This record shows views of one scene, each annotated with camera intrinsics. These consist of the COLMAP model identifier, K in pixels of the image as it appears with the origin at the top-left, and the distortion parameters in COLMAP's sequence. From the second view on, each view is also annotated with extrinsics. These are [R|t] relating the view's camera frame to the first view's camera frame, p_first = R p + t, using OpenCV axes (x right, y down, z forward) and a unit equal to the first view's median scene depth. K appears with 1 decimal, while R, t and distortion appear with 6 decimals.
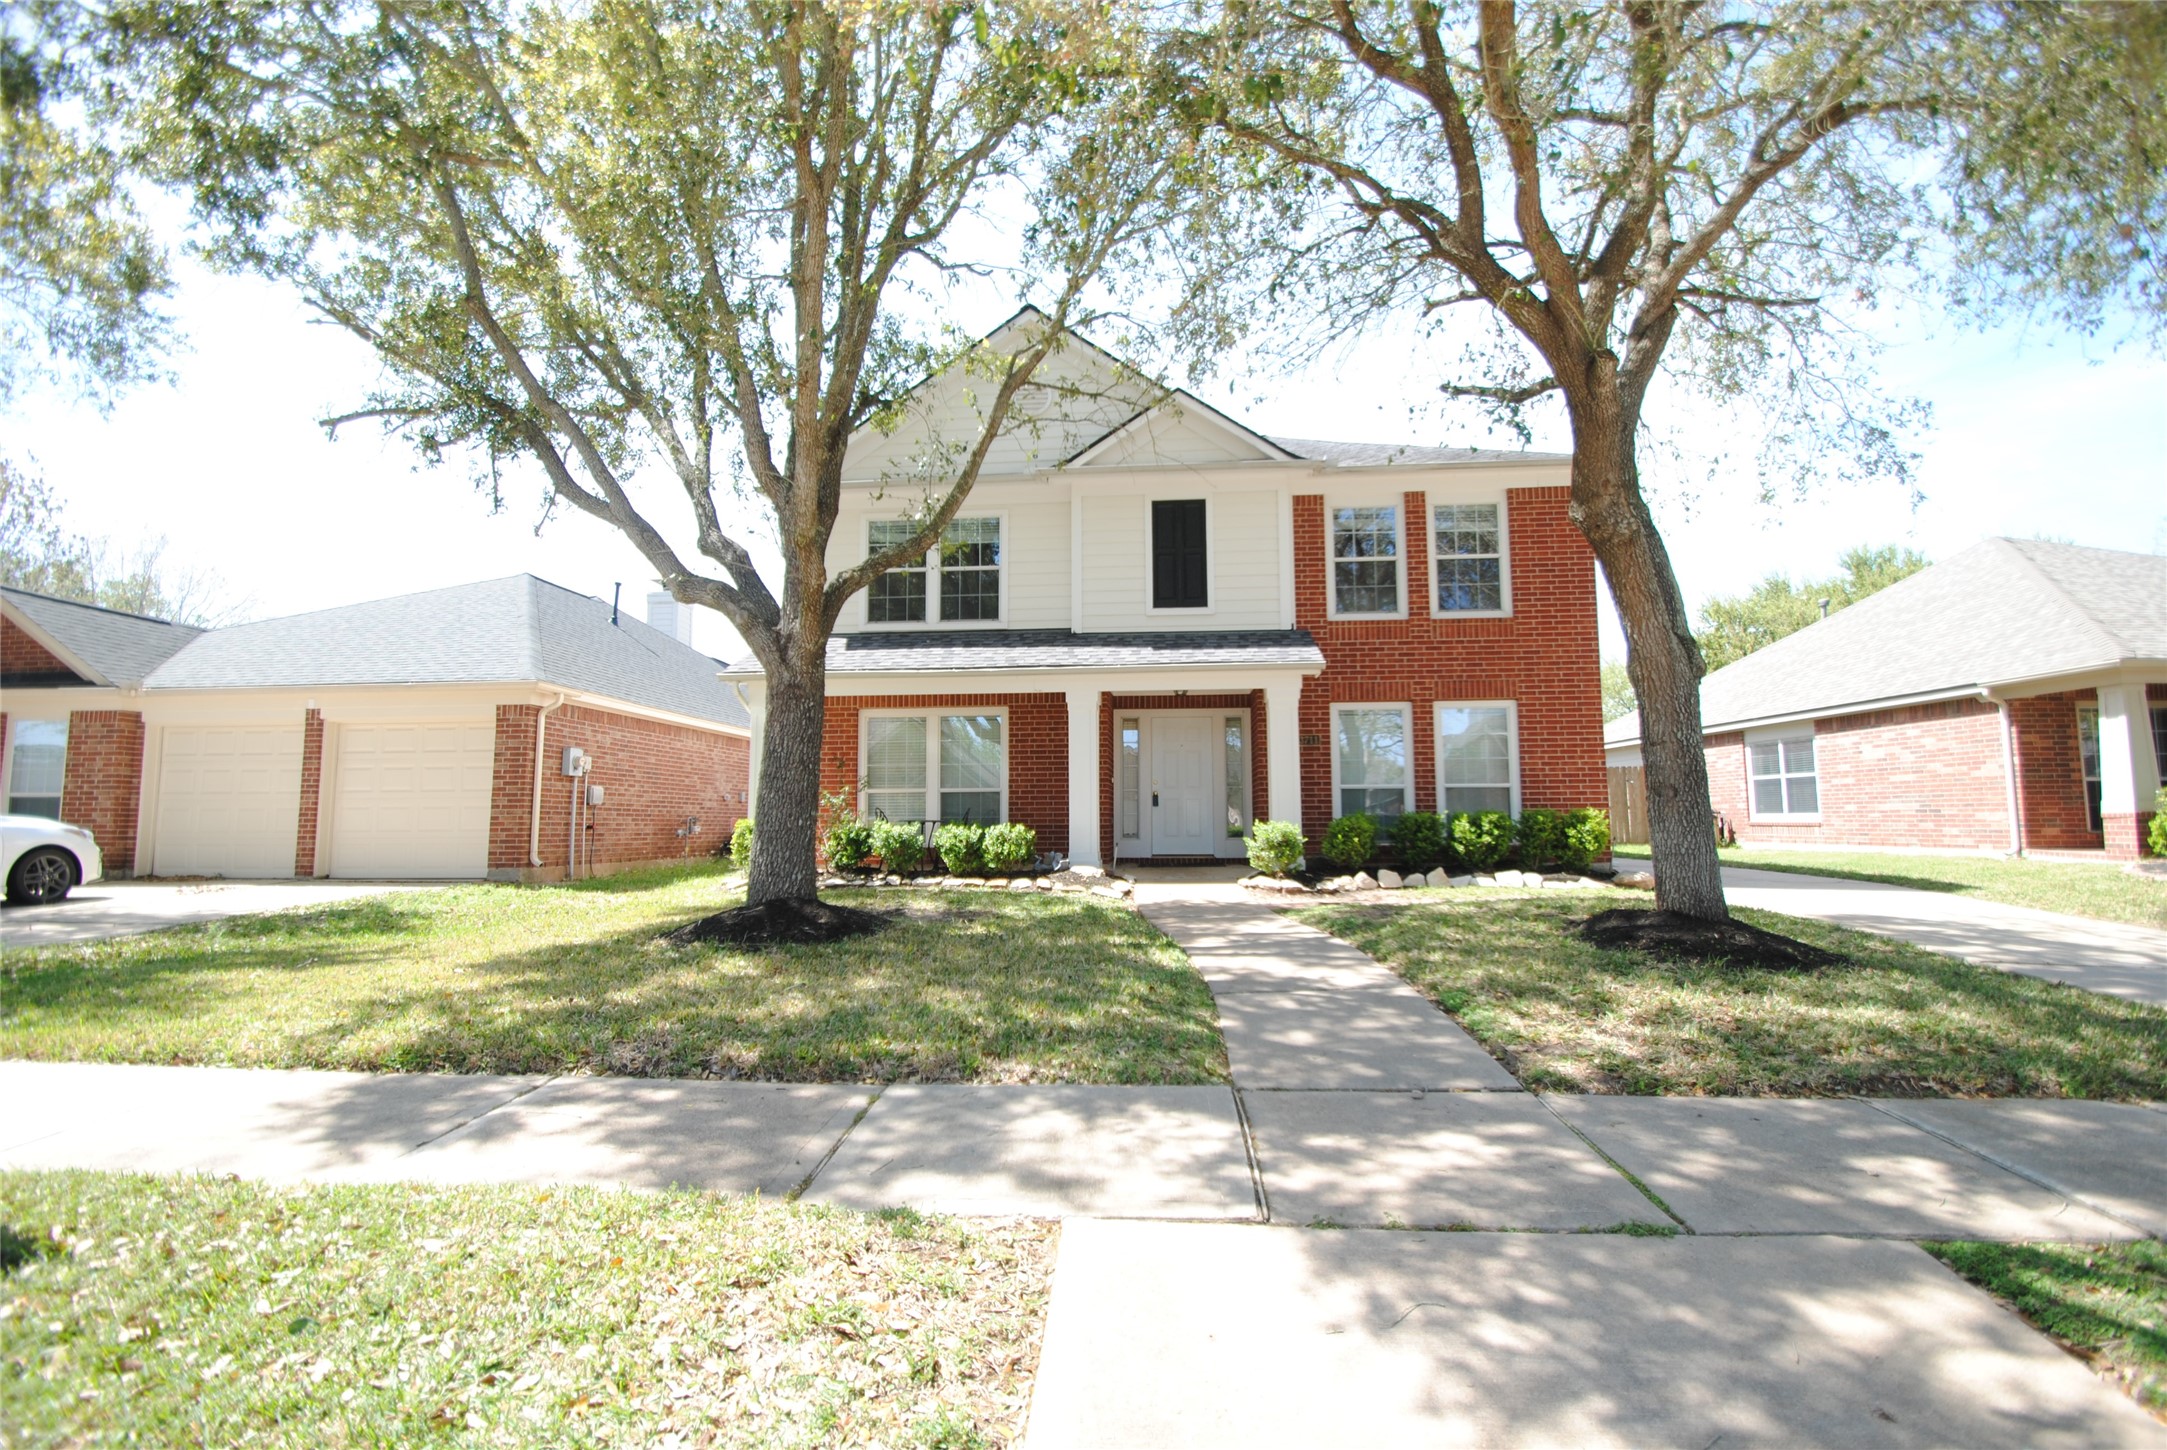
lens RADIAL K [[957.4, 0, 1093.0], [0, 957.4, 725.4], [0, 0, 1]] dist [-0.002091, -0.001636]
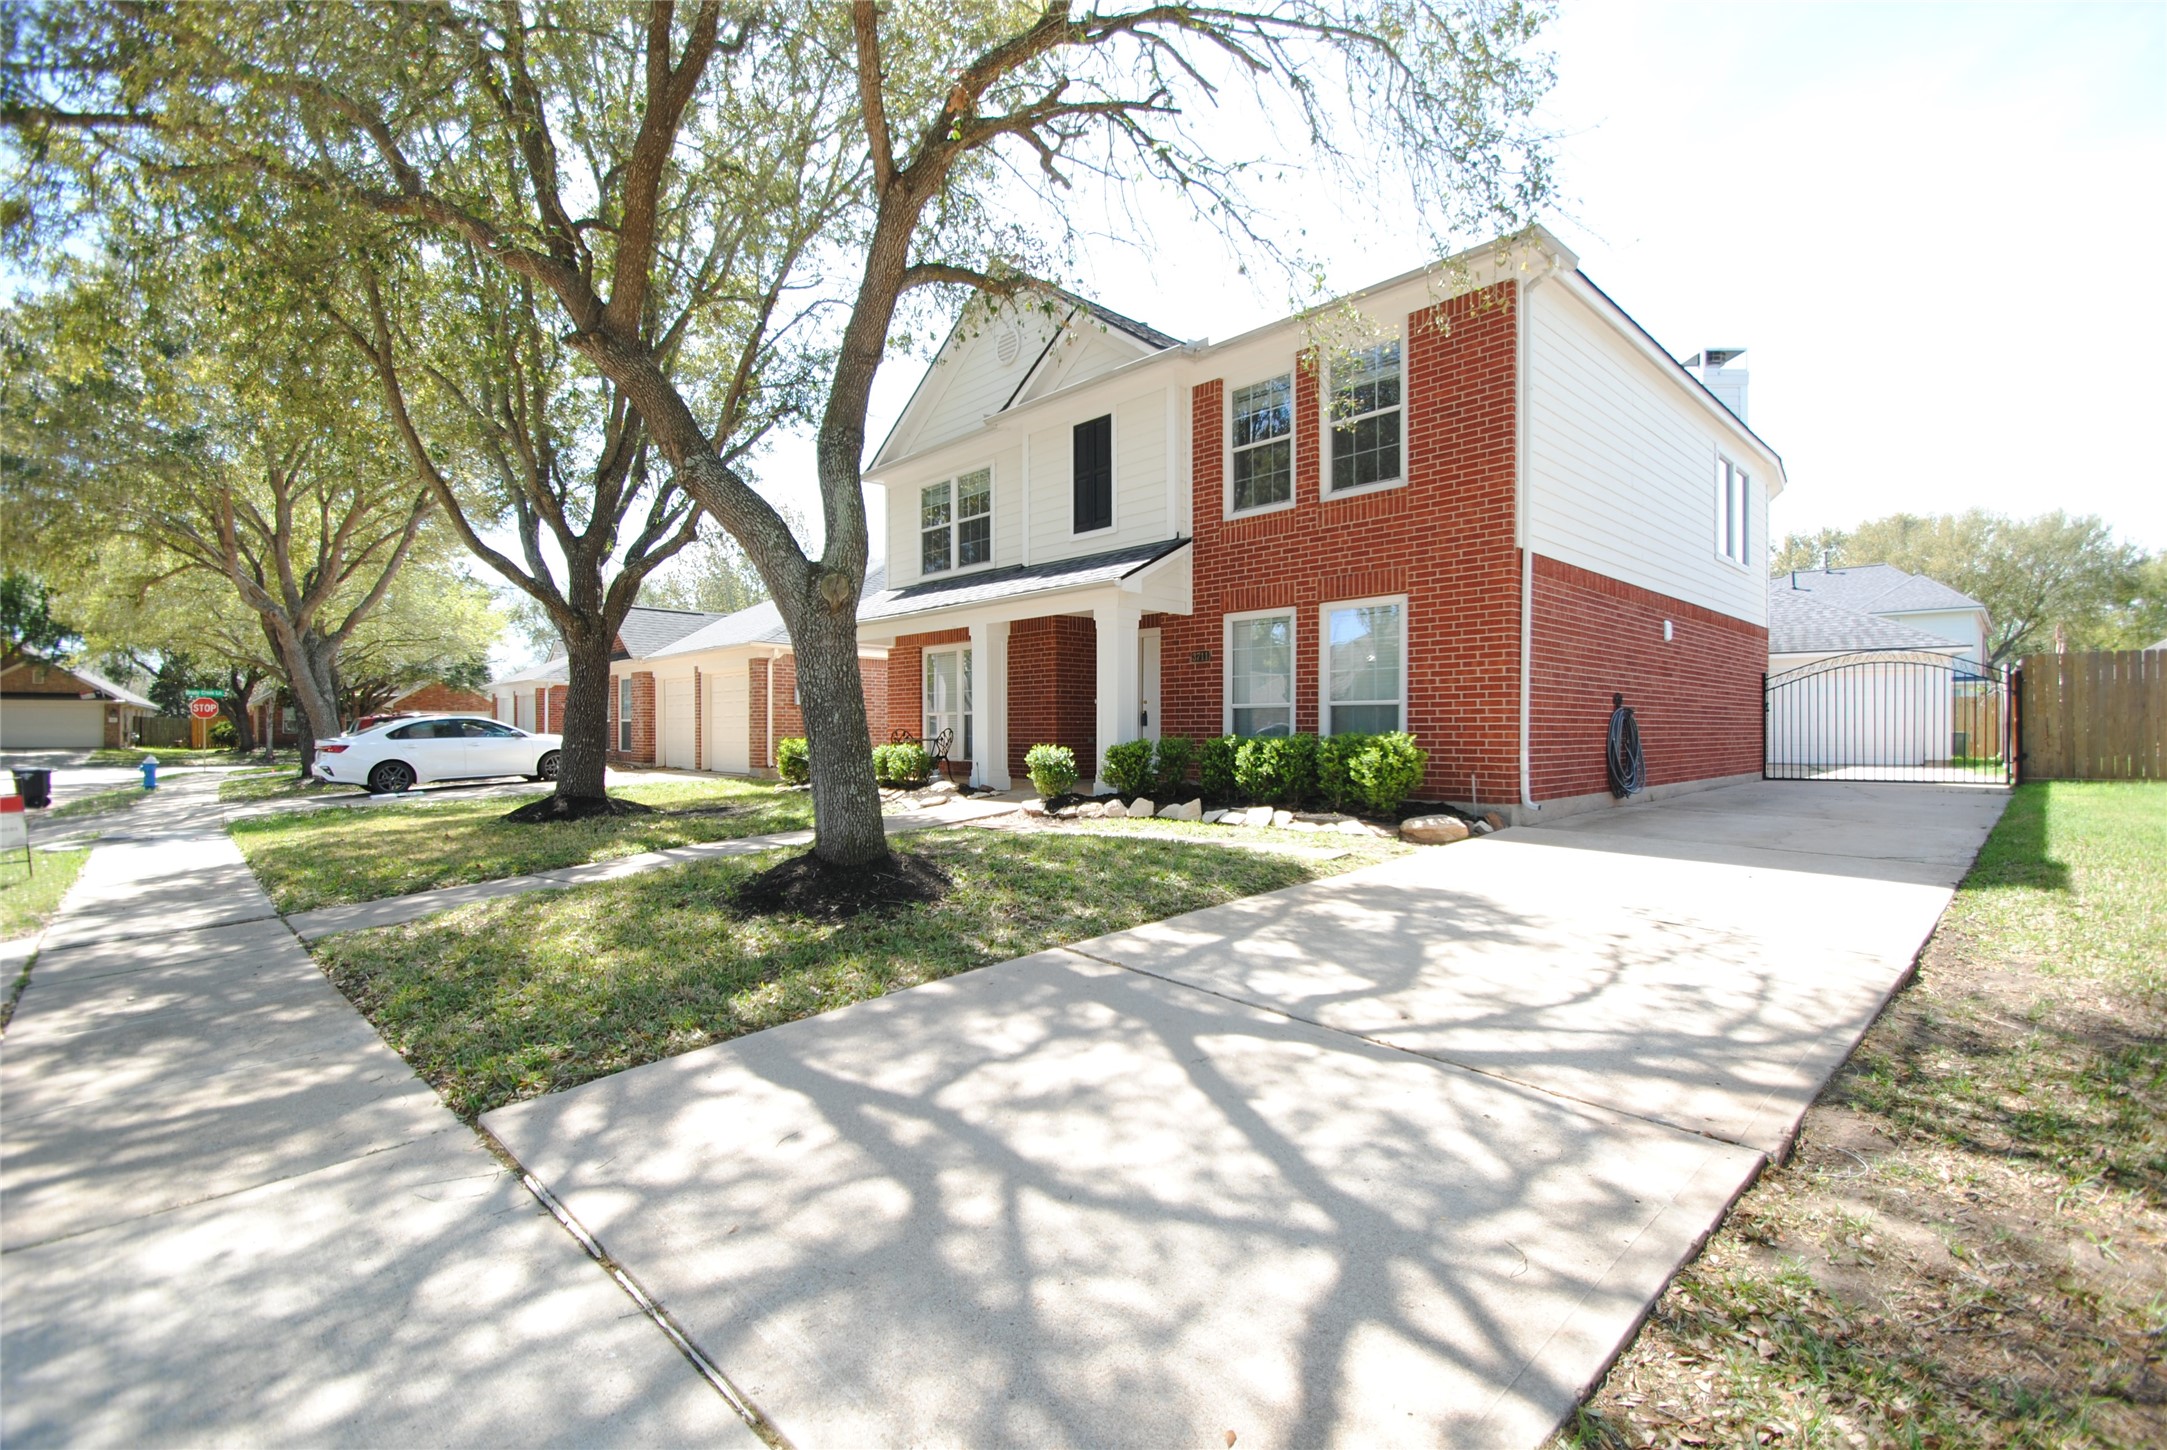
lens RADIAL K [[957.4, 0, 1092.6], [0, 957.4, 730.4], [0, 0, 1]] dist [-0.002091, -0.001636]
pose [[0.751117, 0.003736, -0.660159, 0.751004], [0.065179, 0.994679, 0.079788, 0.005208], [0.656944, -0.102959, 0.746877, 0.228477]]
